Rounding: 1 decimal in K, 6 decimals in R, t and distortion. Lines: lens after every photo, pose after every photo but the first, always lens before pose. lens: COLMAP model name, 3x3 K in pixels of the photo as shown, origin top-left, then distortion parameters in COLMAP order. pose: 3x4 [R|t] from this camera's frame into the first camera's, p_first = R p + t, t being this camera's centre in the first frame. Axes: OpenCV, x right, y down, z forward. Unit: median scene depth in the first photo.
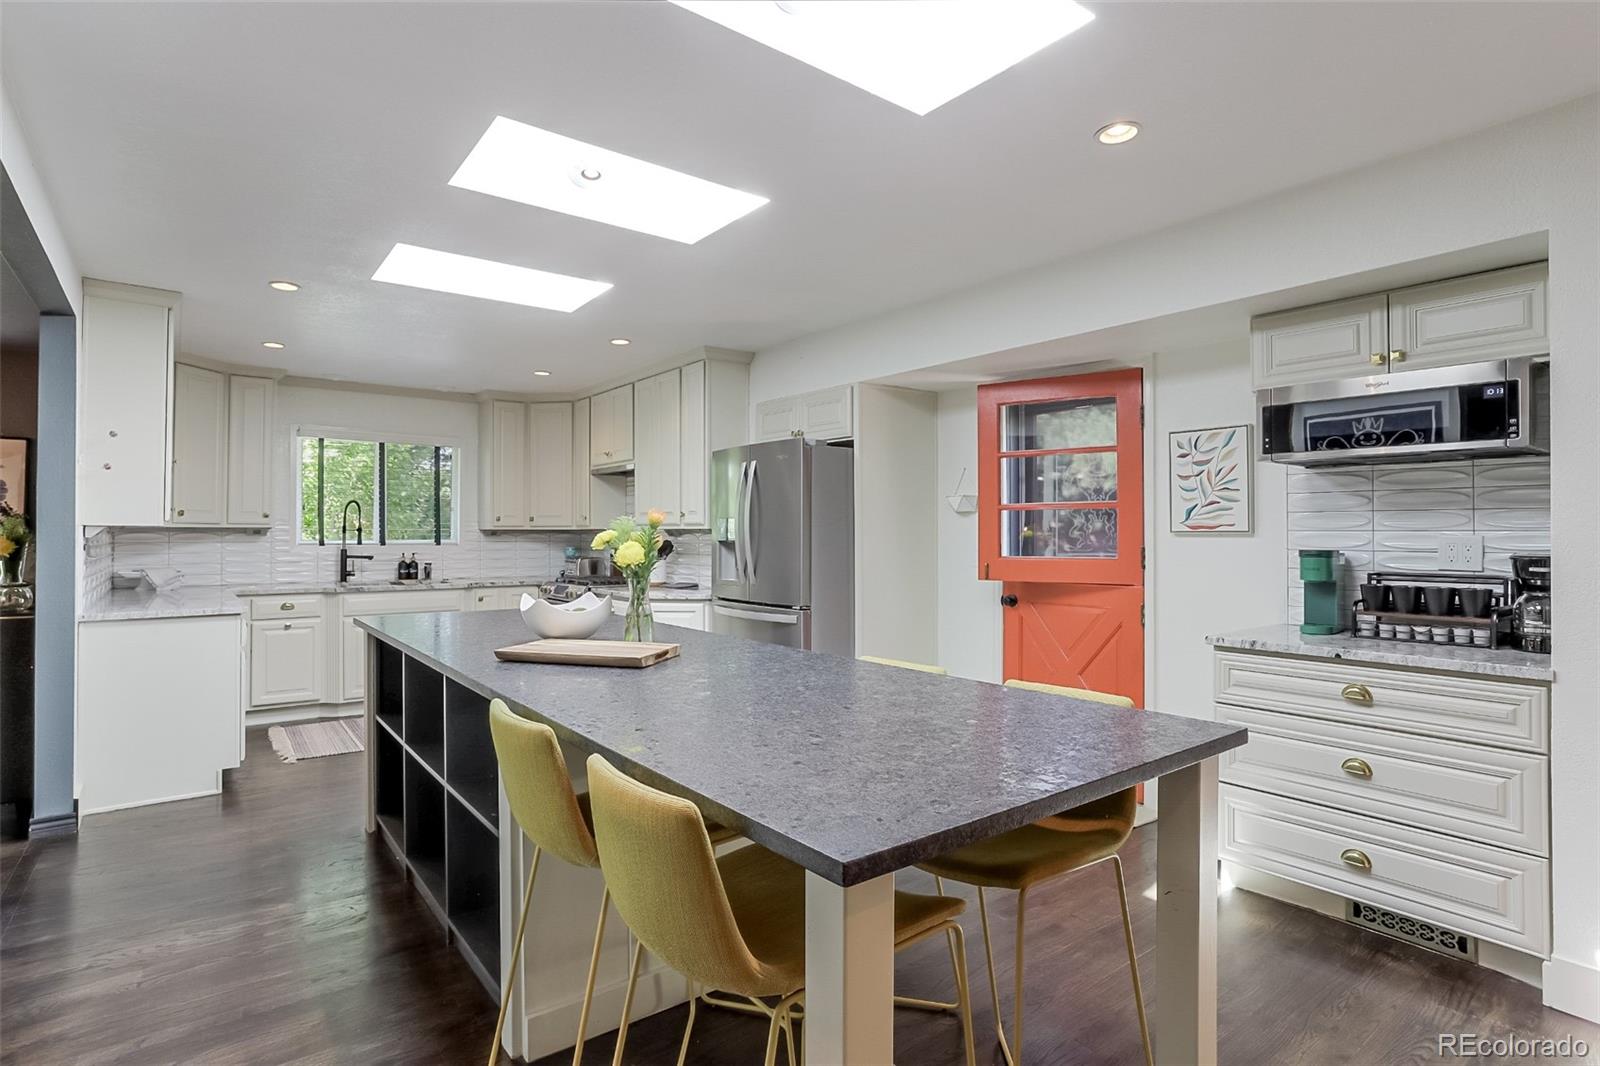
lens RADIAL K [[779.4, 0, 800.0], [0, 779.4, 533.0], [0, 0, 1]] dist [-0.049925, 0.000162]
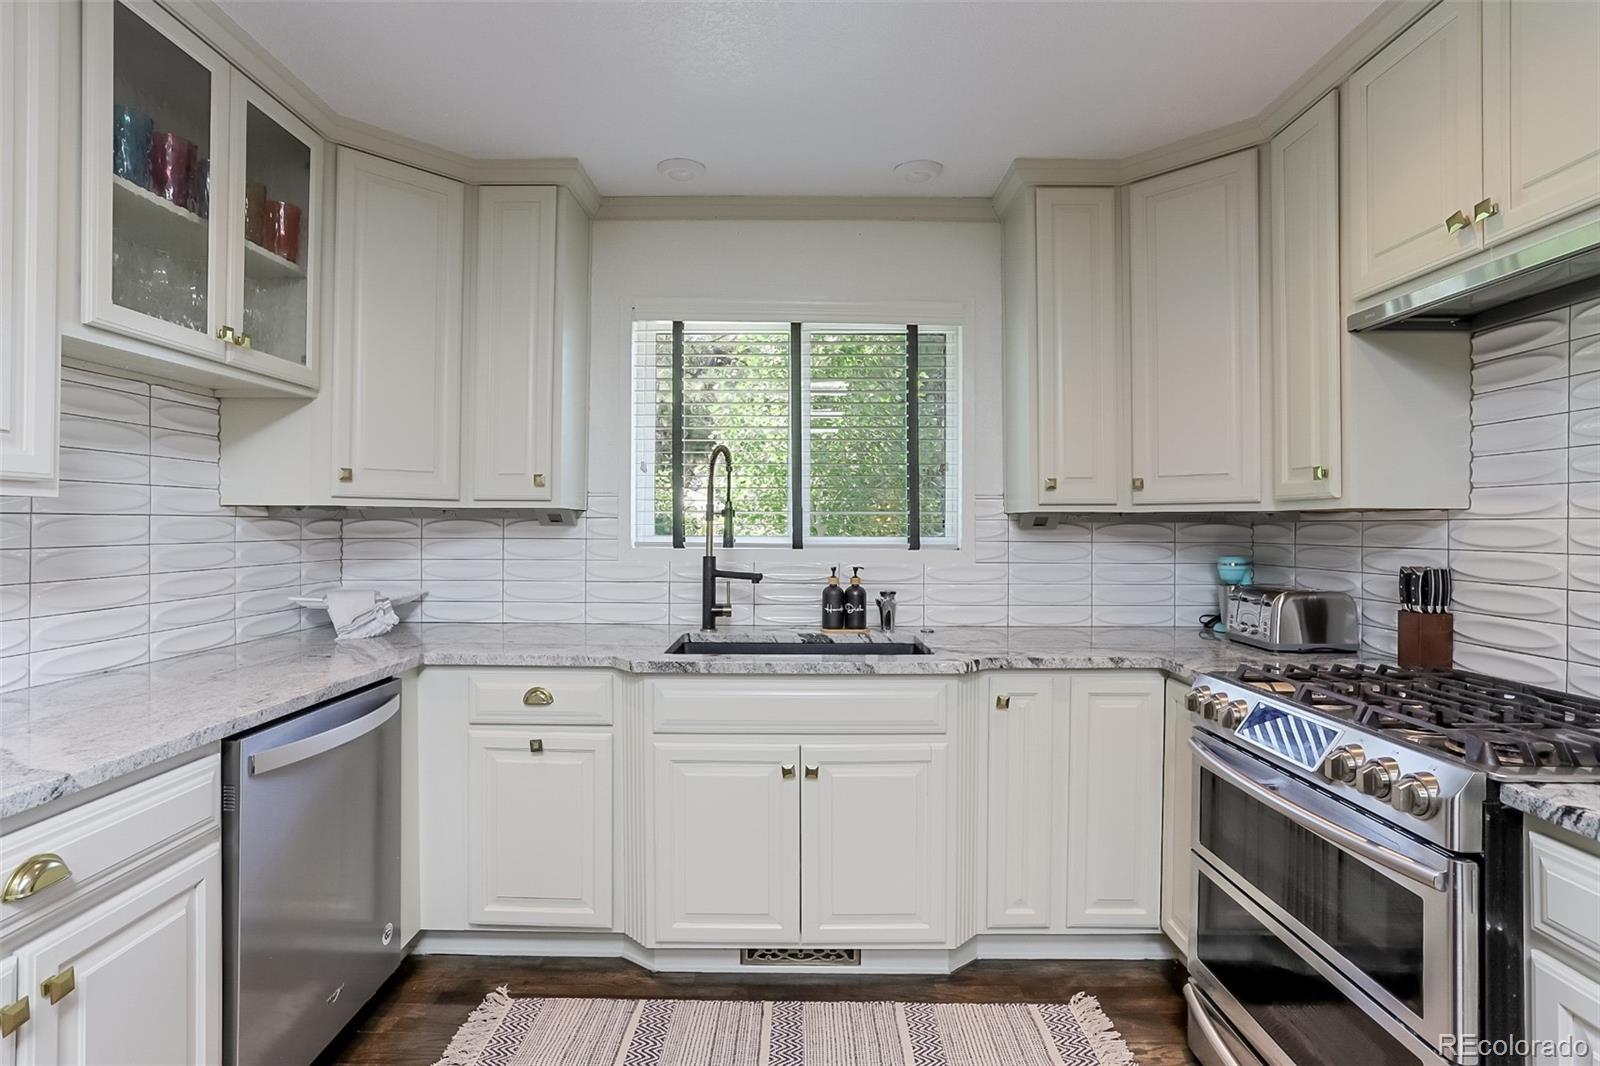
lens RADIAL K [[778.0, 0, 799.0], [0, 778.0, 523.7], [0, 0, 1]] dist [-0.061364, 0.035832]
pose [[0.775025, -0.000507, -0.631930, -0.252741], [-0.001345, 0.999996, -0.002451, 0.002667], [0.631929, 0.002750, 0.775022, 0.644219]]
